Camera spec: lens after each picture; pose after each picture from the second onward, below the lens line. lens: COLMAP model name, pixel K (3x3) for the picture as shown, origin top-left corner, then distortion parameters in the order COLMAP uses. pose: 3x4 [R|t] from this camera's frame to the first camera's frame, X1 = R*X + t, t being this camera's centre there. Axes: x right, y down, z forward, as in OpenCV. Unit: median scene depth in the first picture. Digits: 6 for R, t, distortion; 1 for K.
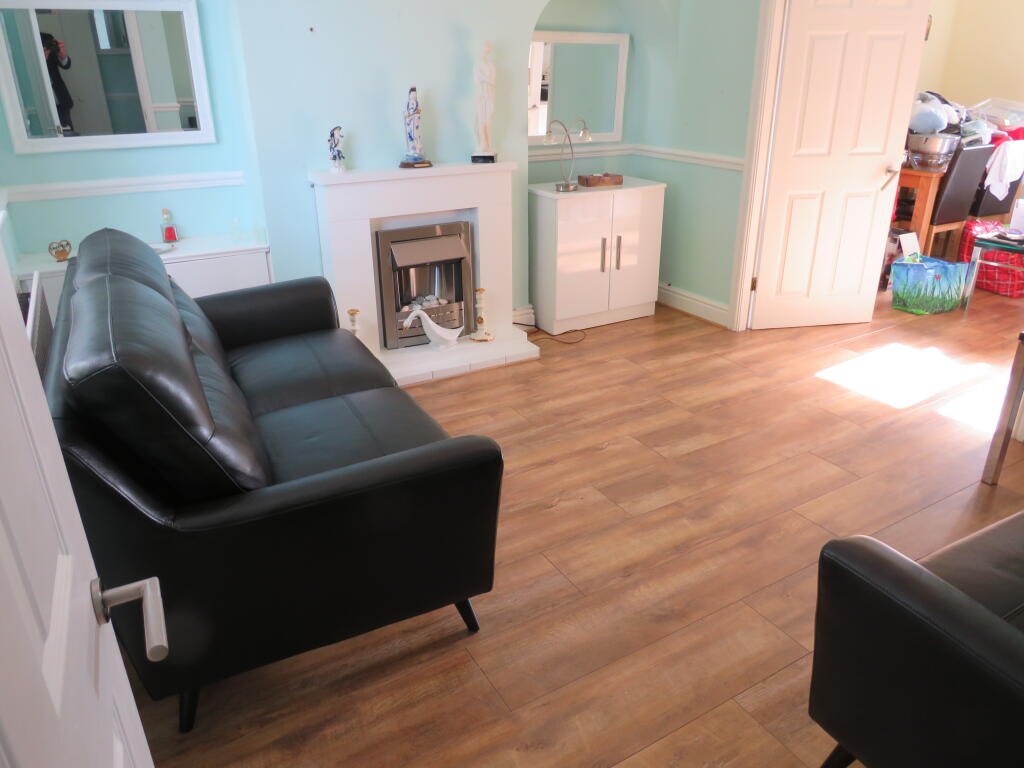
lens RADIAL K [[720.7, 0, 510.9], [0, 720.7, 380.2], [0, 0, 1]] dist [-0.025942, 0.003104]
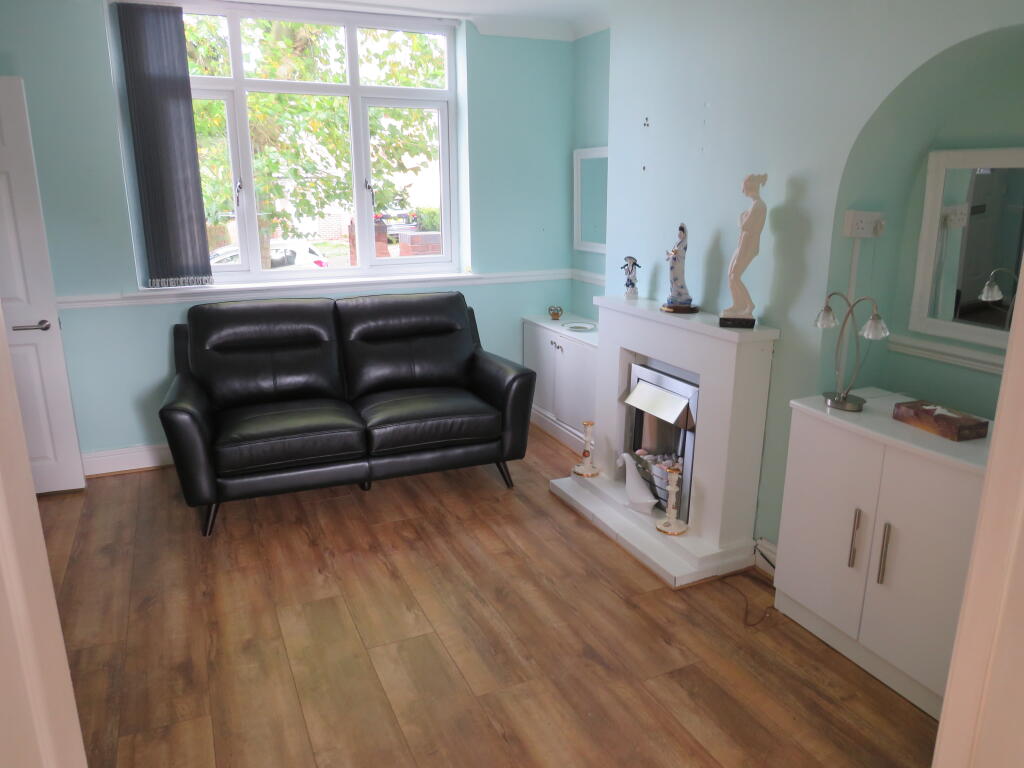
lens RADIAL K [[720.7, 0, 510.9], [0, 720.7, 380.2], [0, 0, 1]] dist [-0.025942, 0.003104]
pose [[-0.098039, 0.263721, -0.959604, 0.825839], [-0.388899, 0.877423, 0.280869, -0.421802], [0.916049, 0.400725, 0.016539, 0.895417]]
